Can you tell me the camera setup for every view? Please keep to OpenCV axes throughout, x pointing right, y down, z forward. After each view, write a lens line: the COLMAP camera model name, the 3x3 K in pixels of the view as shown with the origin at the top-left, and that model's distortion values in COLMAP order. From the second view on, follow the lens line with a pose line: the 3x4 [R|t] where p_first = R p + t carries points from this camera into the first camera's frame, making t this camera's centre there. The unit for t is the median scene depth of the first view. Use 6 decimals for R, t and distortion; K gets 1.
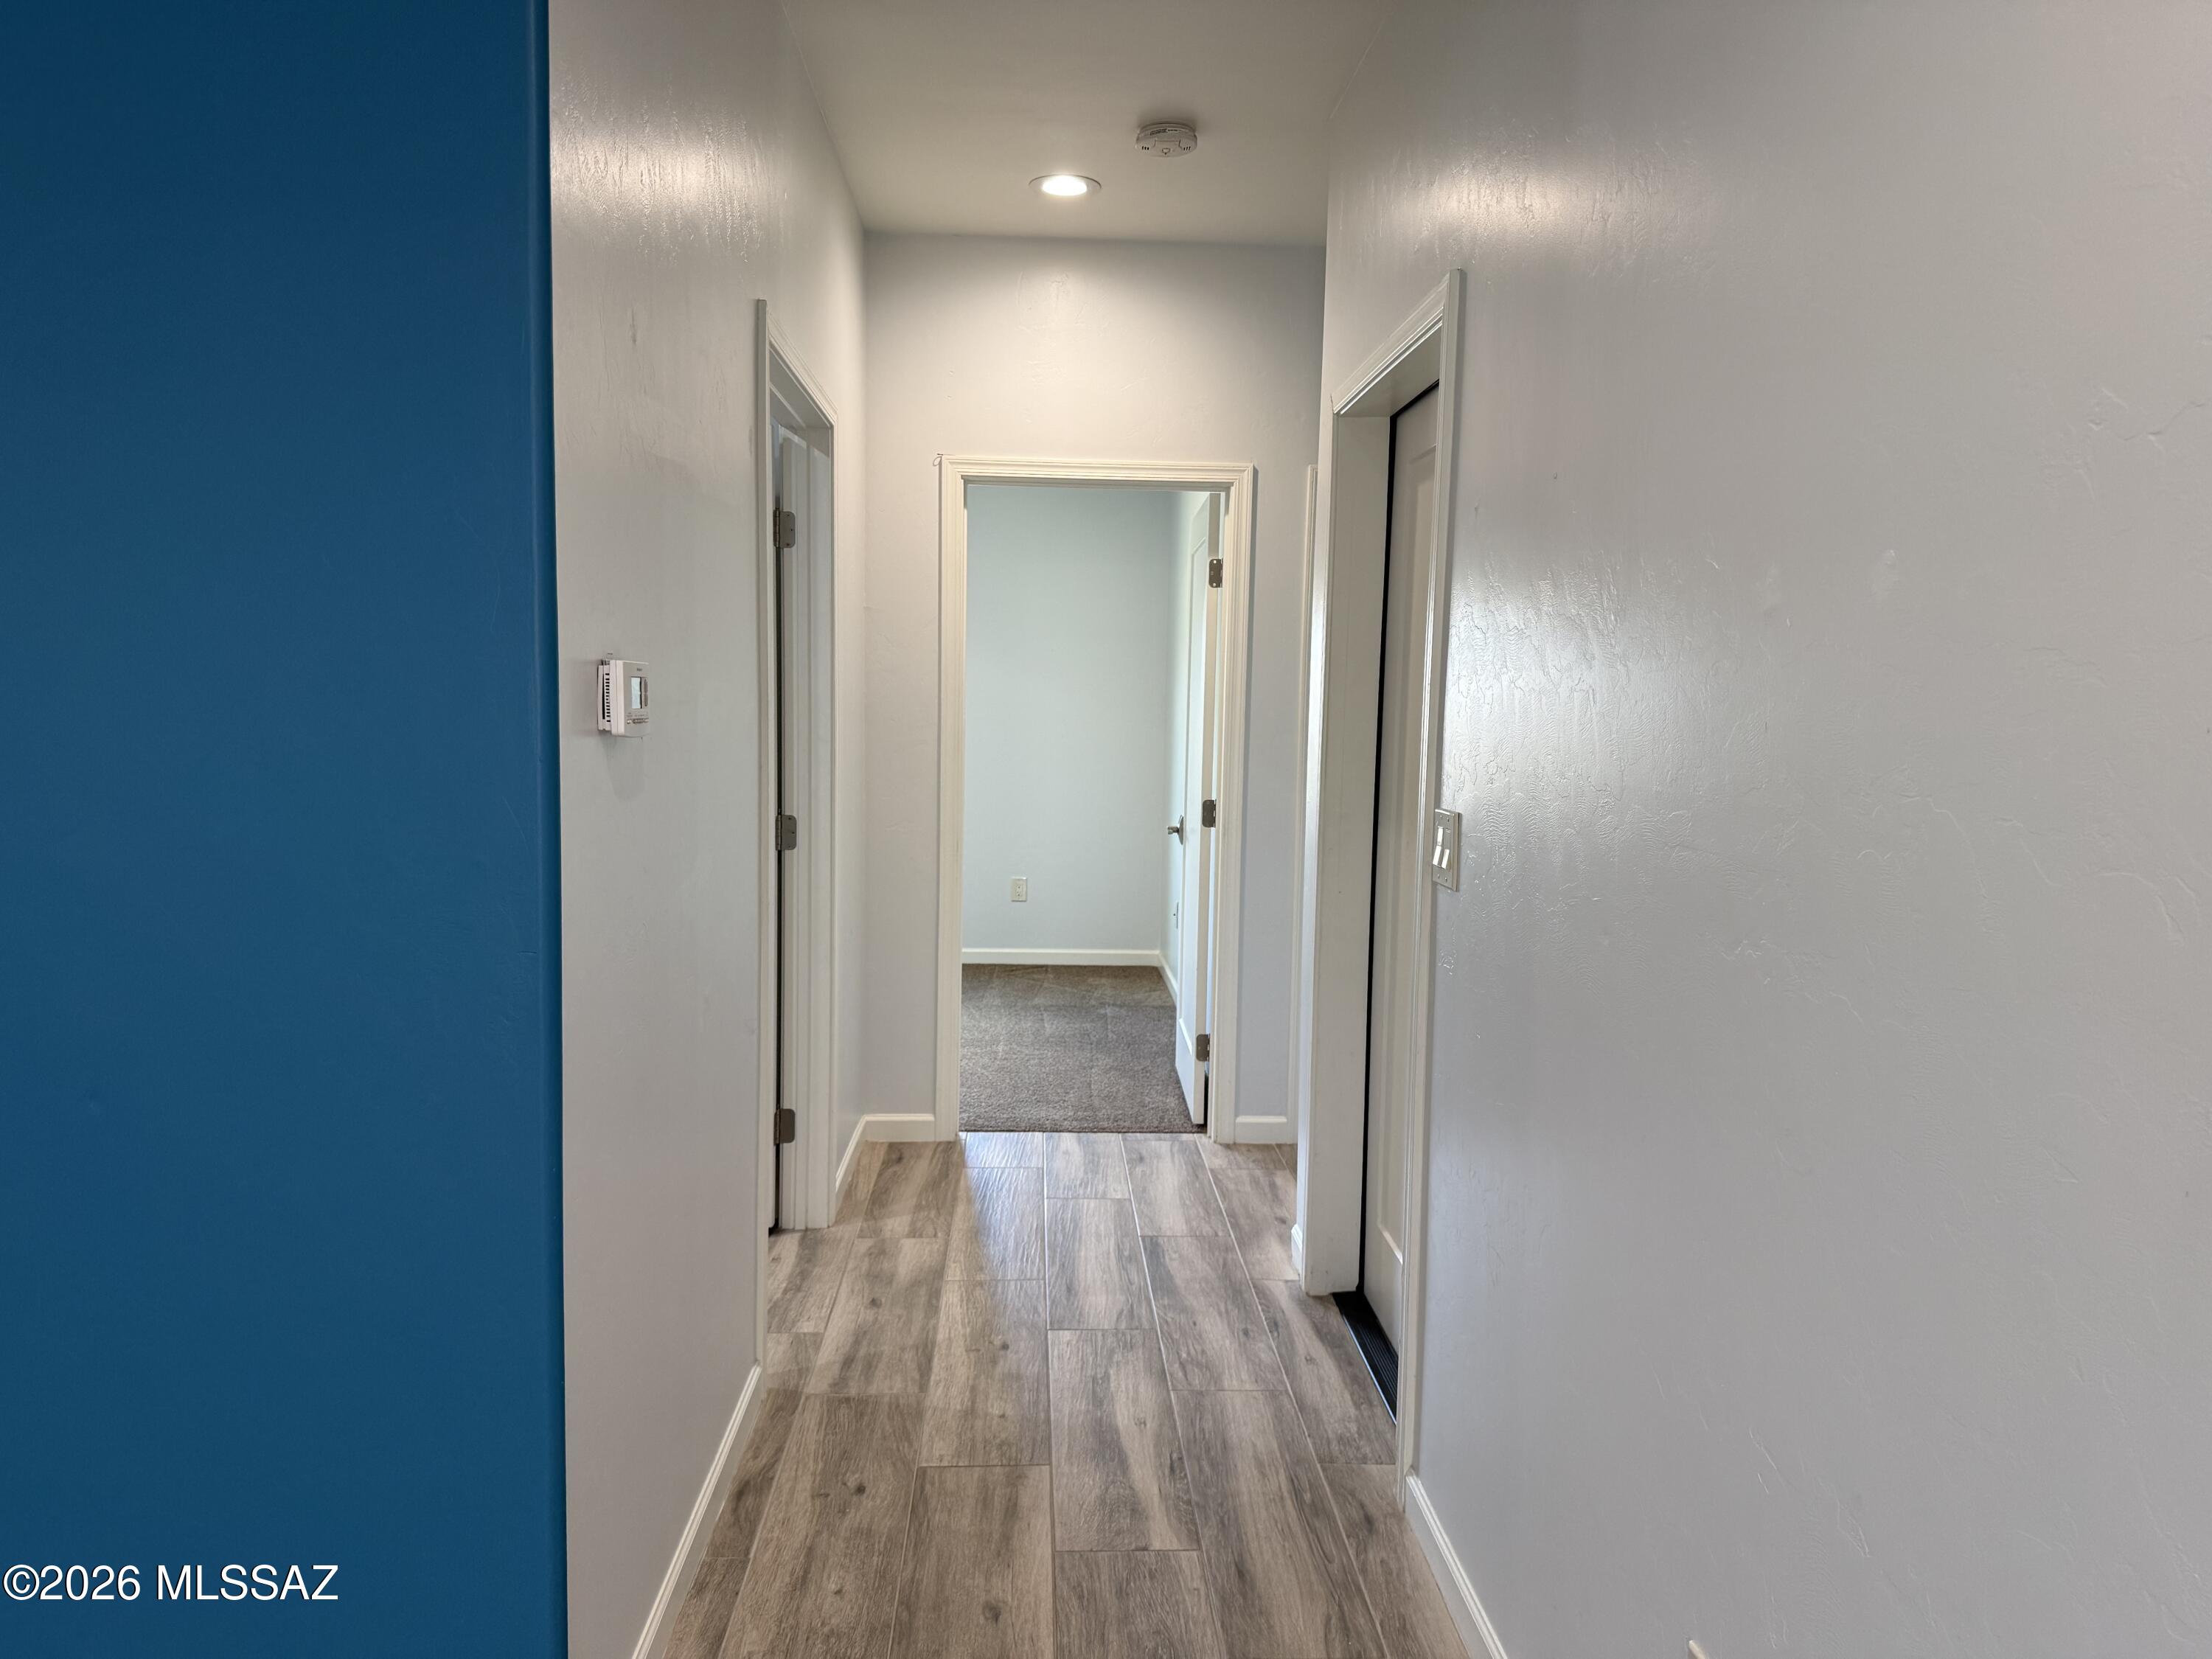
lens RADIAL K [[1562.7, 0, 1103.5], [0, 1562.7, 827.6], [0, 0, 1]] dist [0.004895, -0.019117]
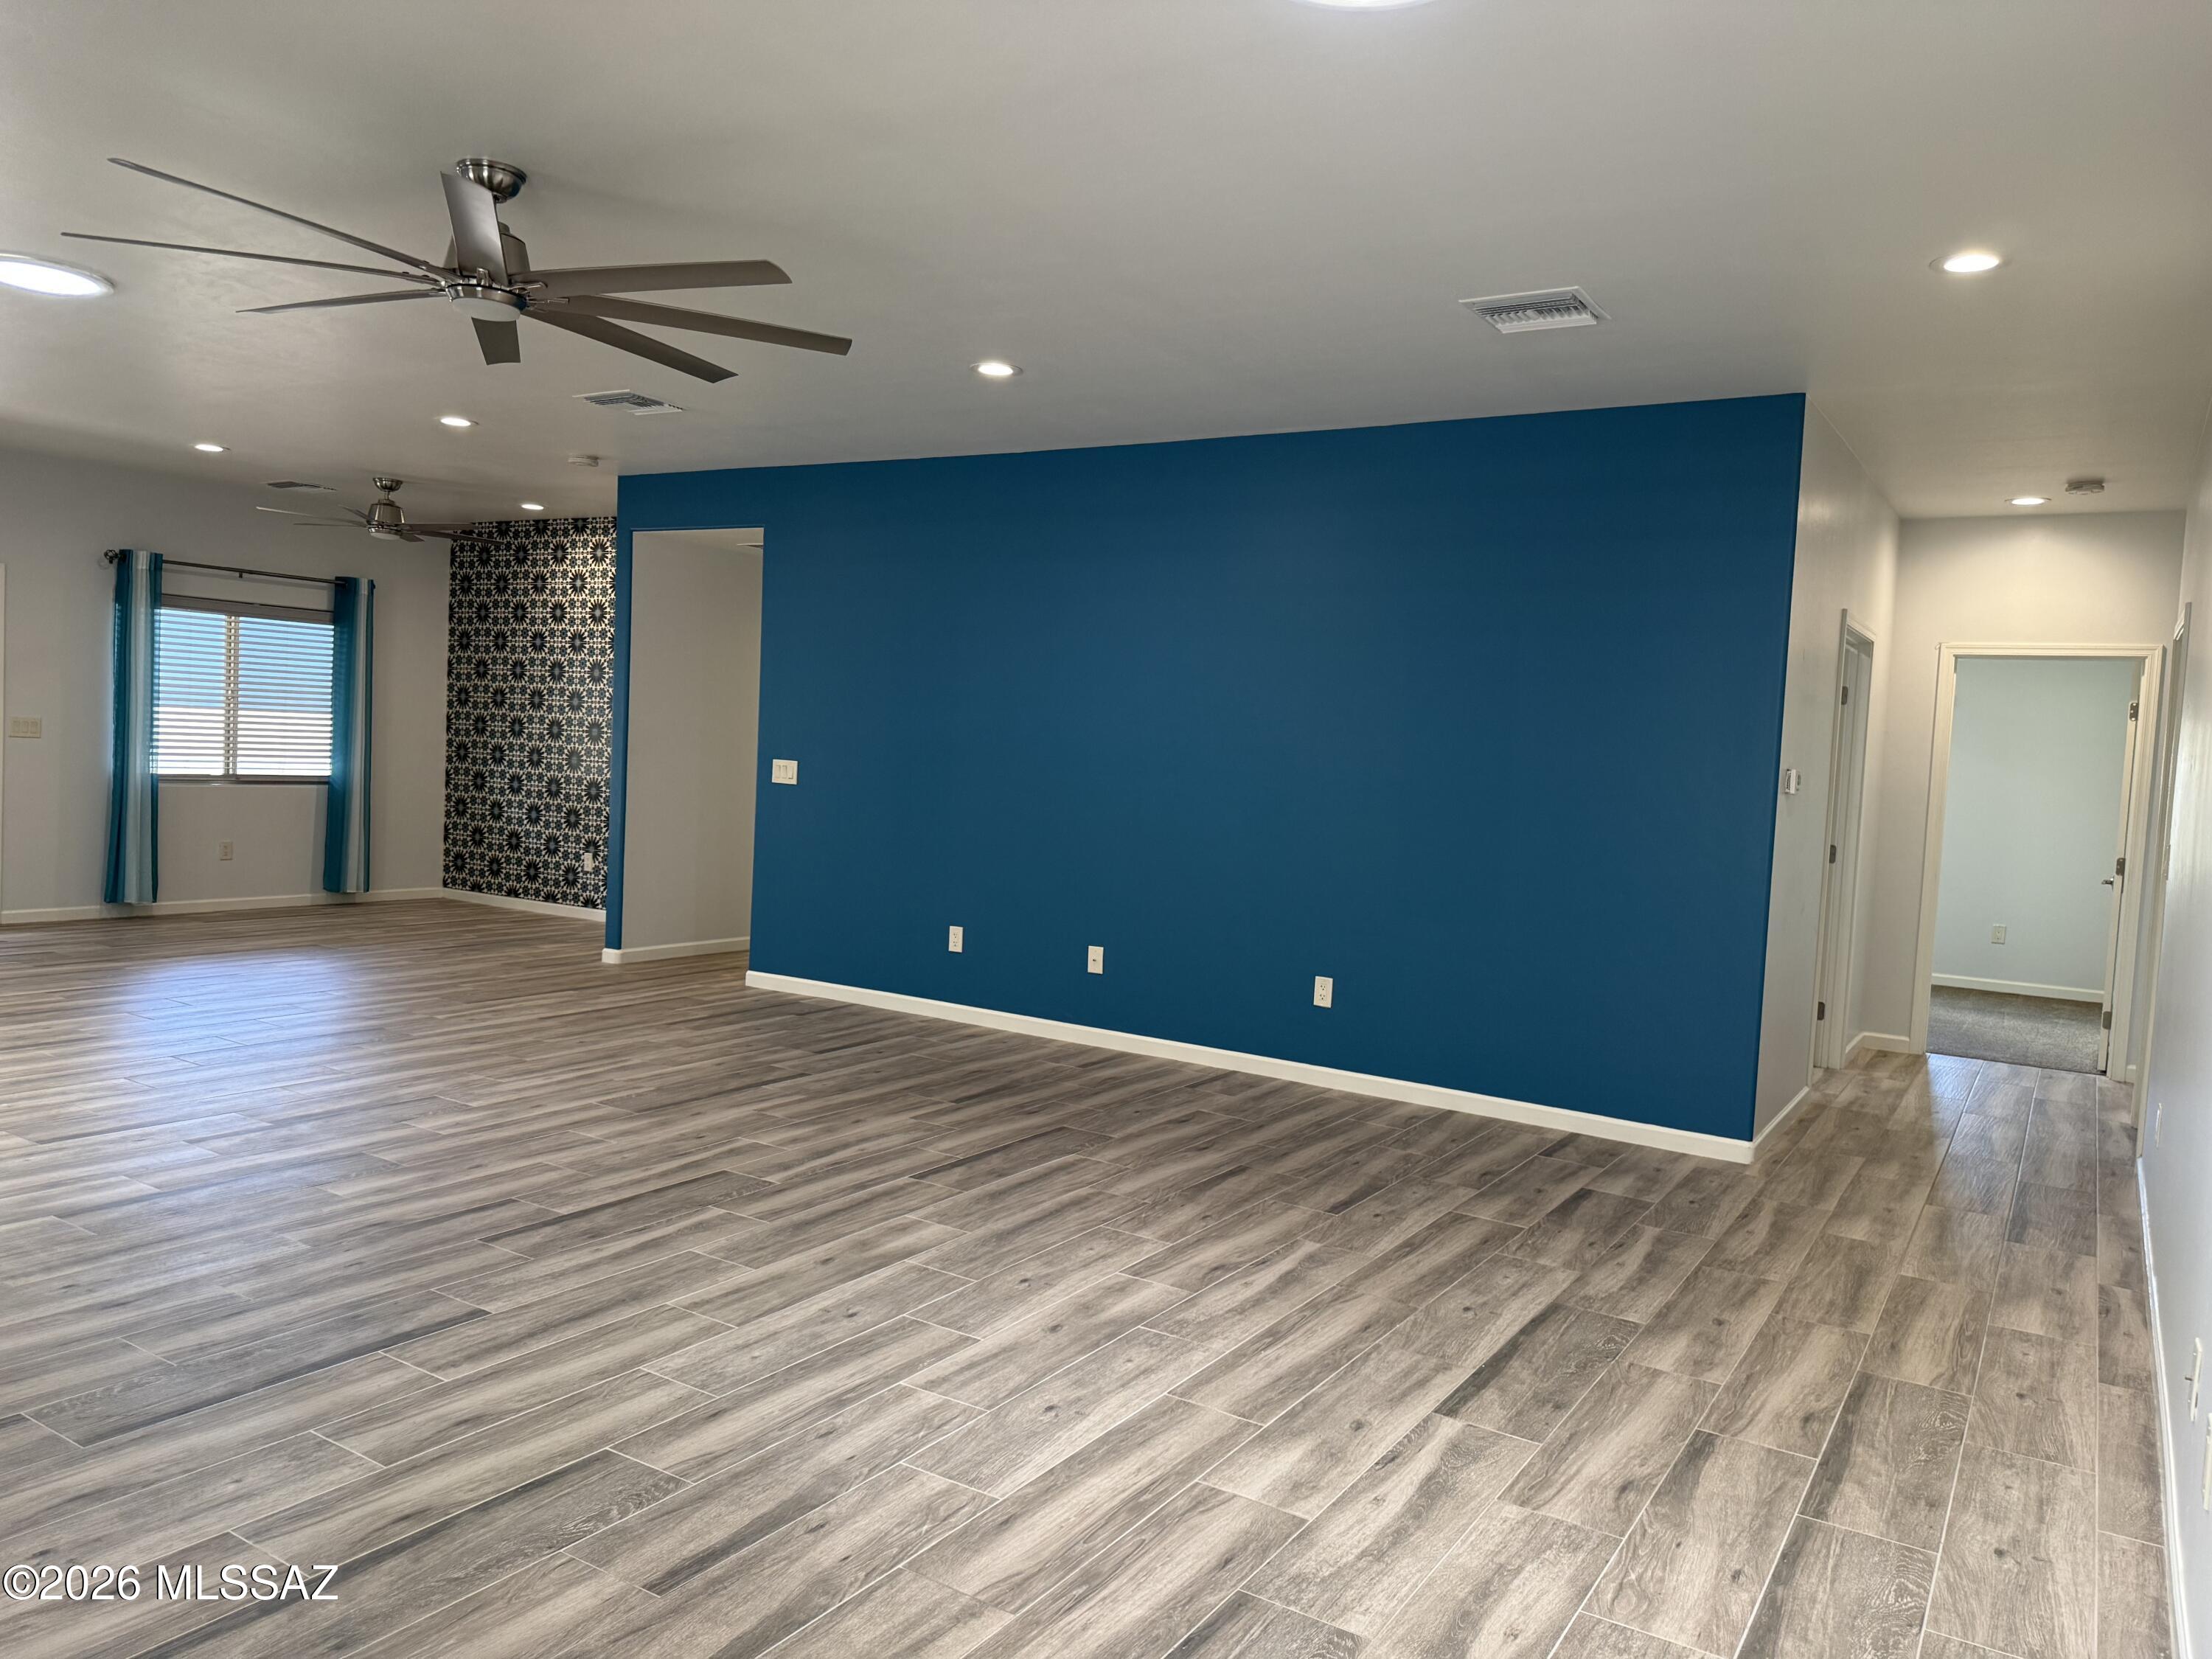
lens RADIAL K [[1562.7, 0, 1109.2], [0, 1562.7, 828.9], [0, 0, 1]] dist [0.004895, -0.019117]
pose [[0.822108, 0.053622, -0.566801, 0.148002], [-0.080067, 0.996550, -0.021853, 0.083891], [0.563673, 0.063347, 0.823565, -1.044166]]
